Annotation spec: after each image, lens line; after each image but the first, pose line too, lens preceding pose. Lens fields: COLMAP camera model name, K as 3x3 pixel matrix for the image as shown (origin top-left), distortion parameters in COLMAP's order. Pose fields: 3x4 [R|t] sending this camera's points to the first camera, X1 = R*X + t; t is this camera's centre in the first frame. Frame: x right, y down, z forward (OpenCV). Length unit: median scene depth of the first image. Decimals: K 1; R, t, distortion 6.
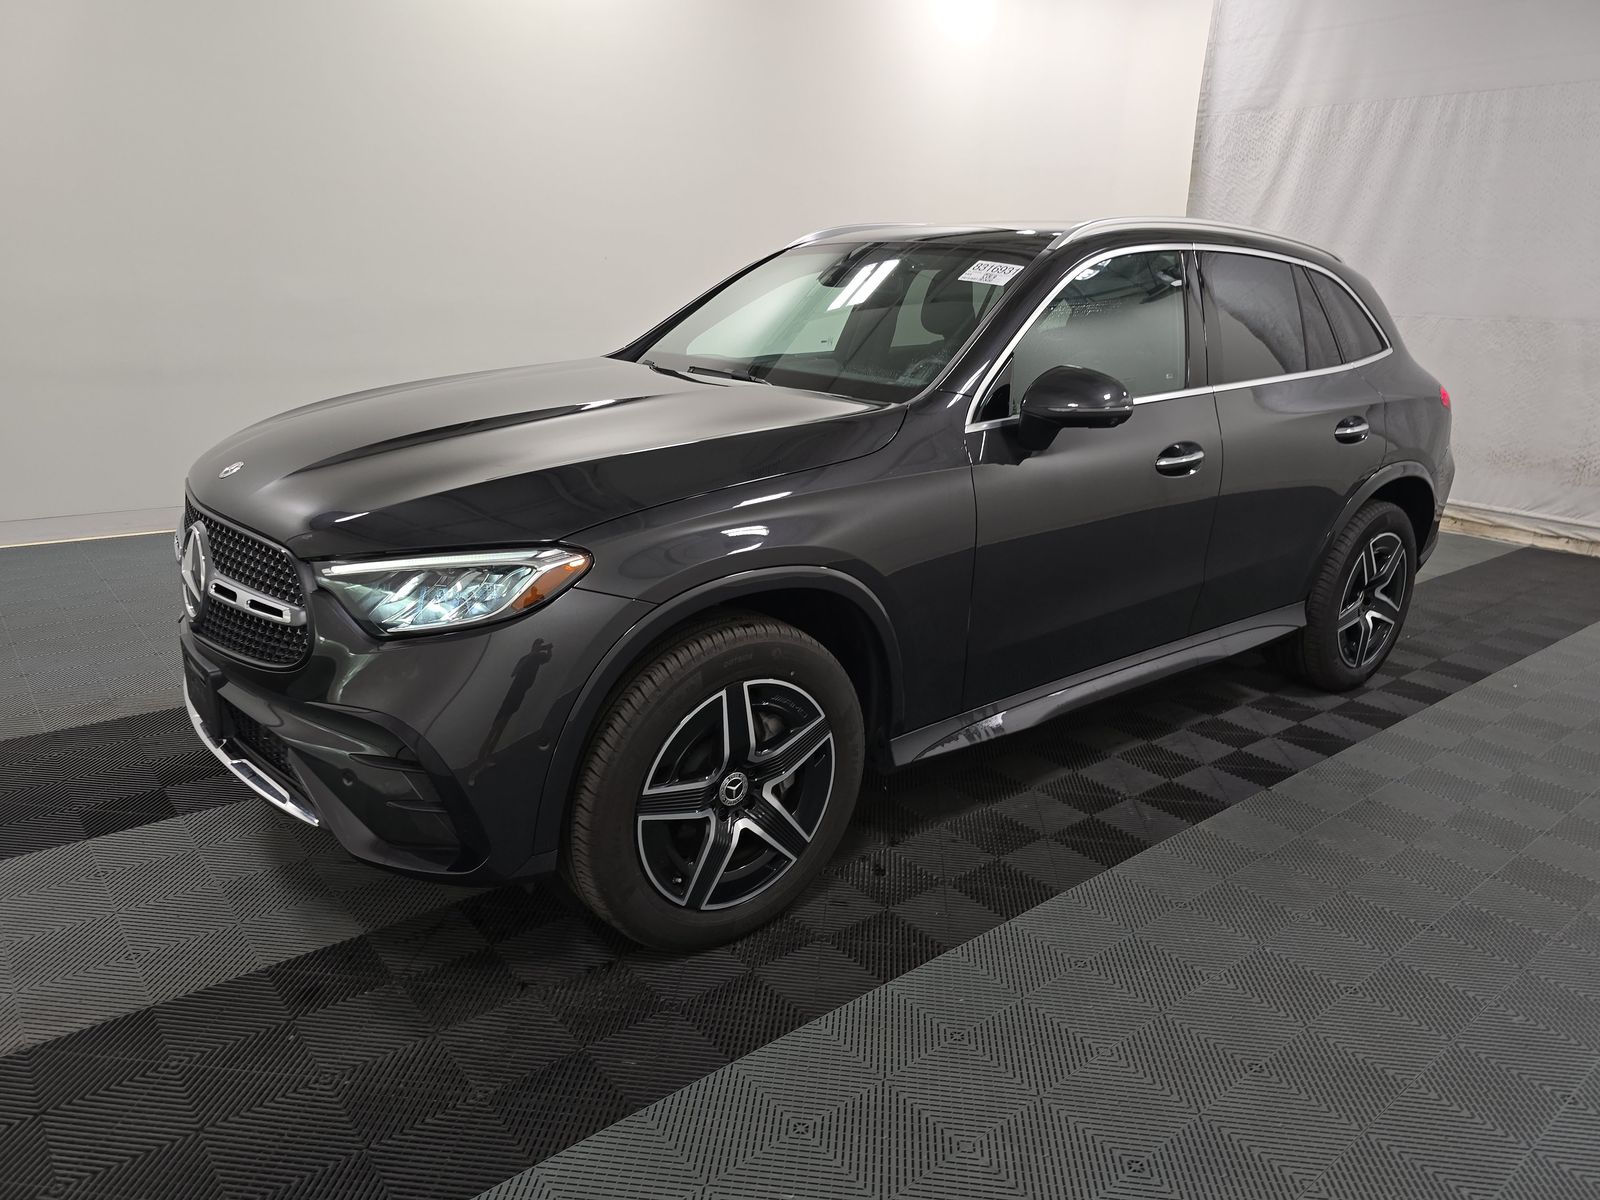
lens RADIAL K [[1083.0, 0, 804.8], [0, 1083.0, 596.7], [0, 0, 1]] dist [-0.000574, 0.002570]
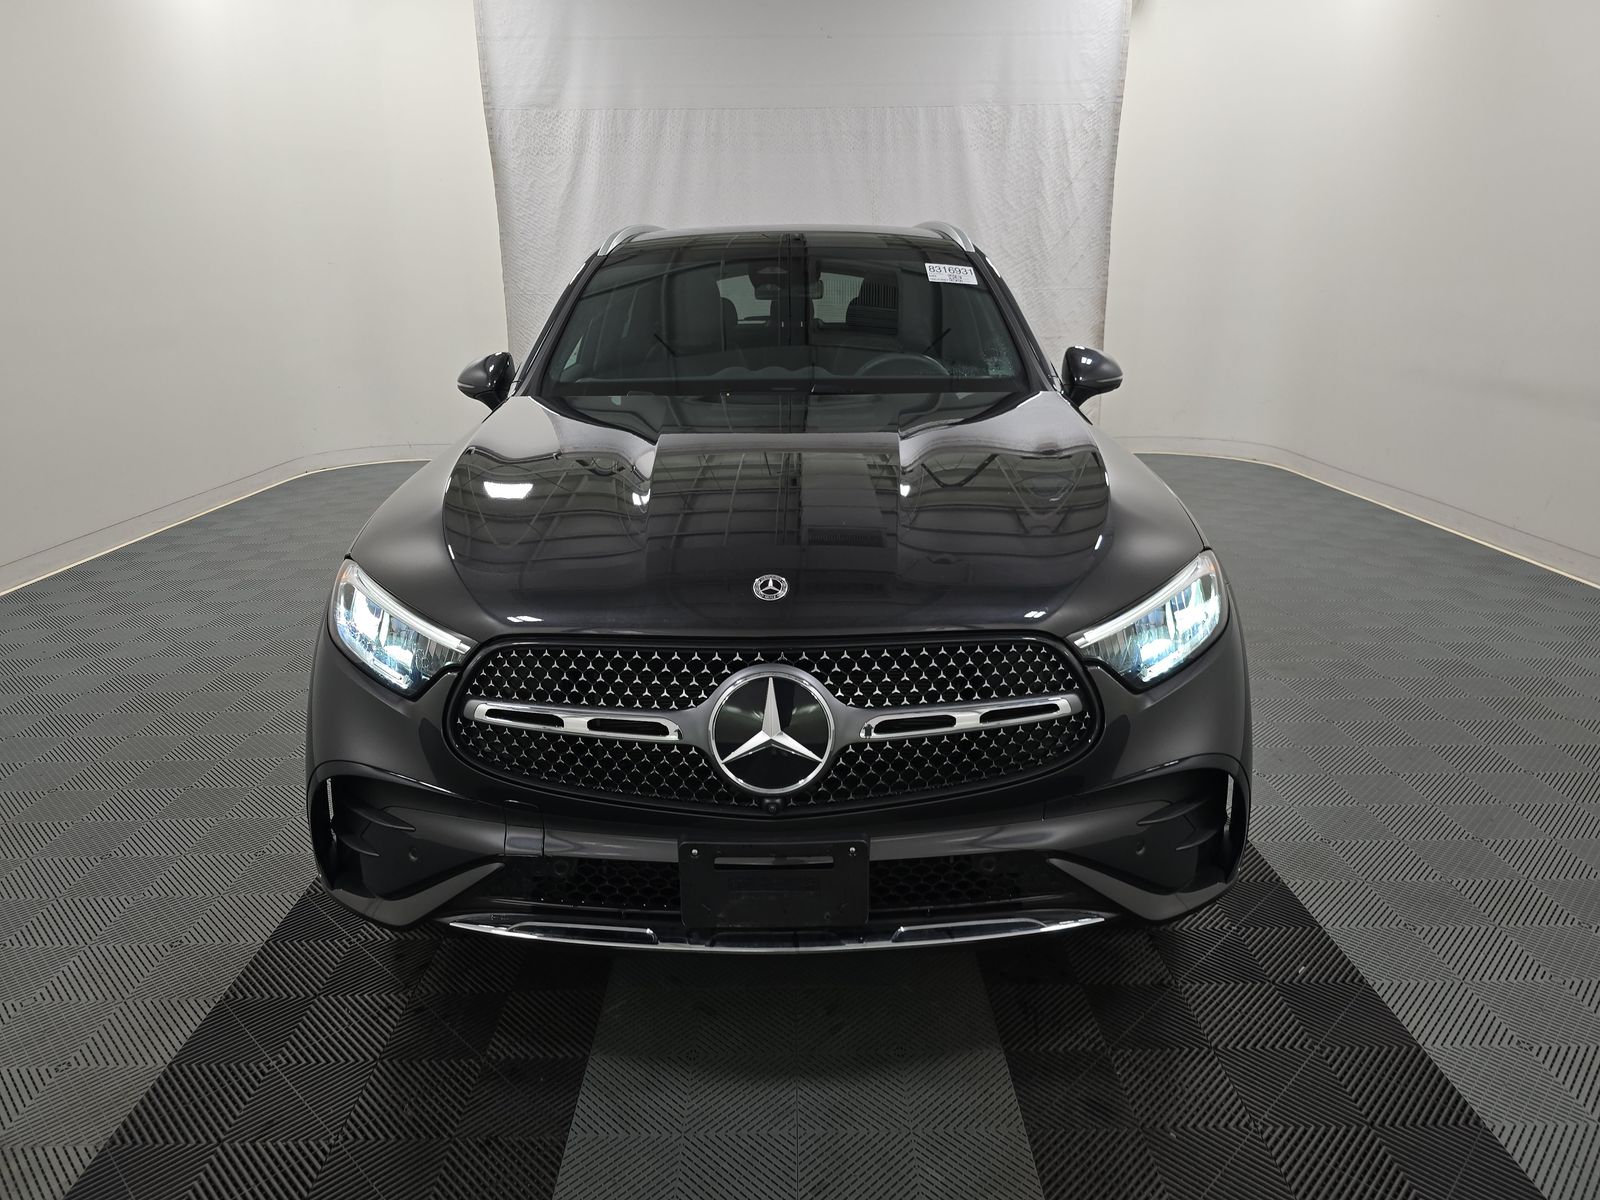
lens RADIAL K [[1083.0, 0, 804.8], [0, 1083.0, 596.7], [0, 0, 1]] dist [-0.000574, 0.002570]
pose [[0.628566, -0.255727, 0.734512, -1.250524], [0.242357, 0.961779, 0.127452, -0.234402], [-0.739031, 0.097903, 0.666519, 0.574381]]
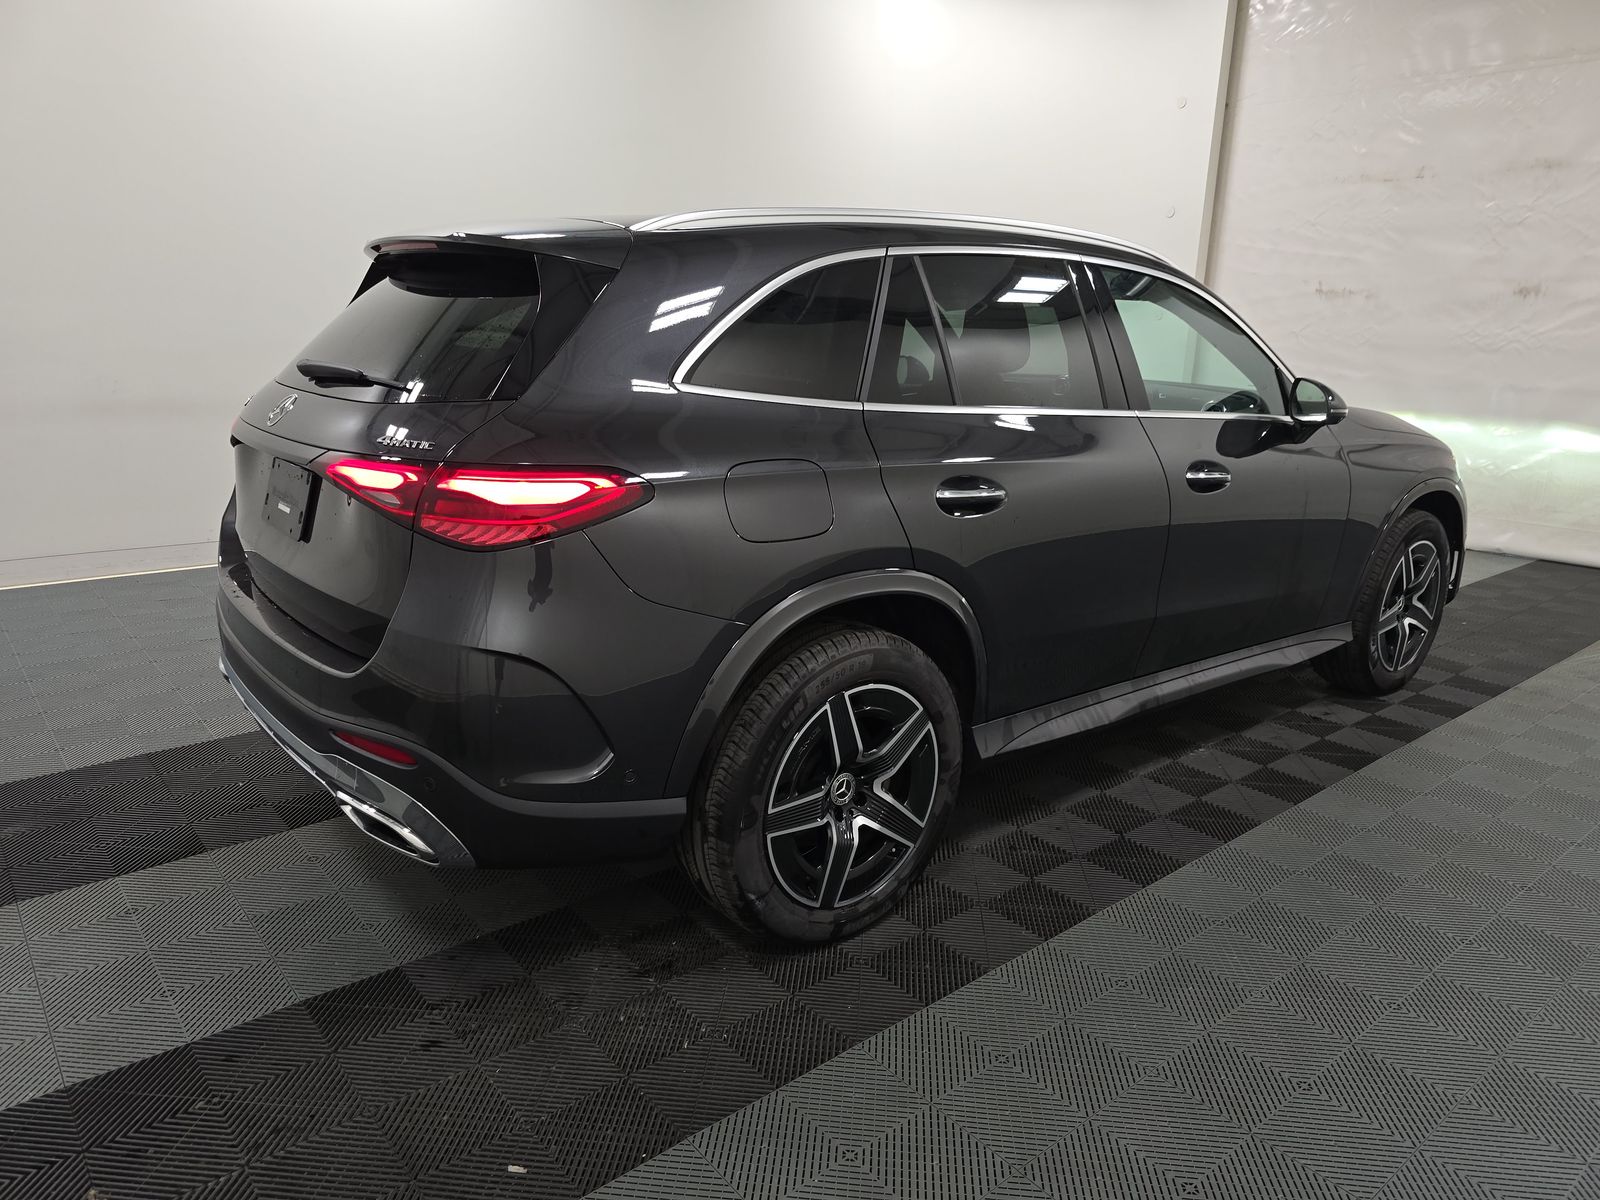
lens RADIAL K [[1086.1, 0, 803.7], [0, 1086.1, 556.8], [0, 0, 1]] dist [0.001816, -0.004229]
pose [[0.999831, -0.018163, -0.002948, -0.031008], [0.017942, 0.997870, -0.062715, 0.005781], [0.004081, 0.062651, 0.998027, -0.025239]]
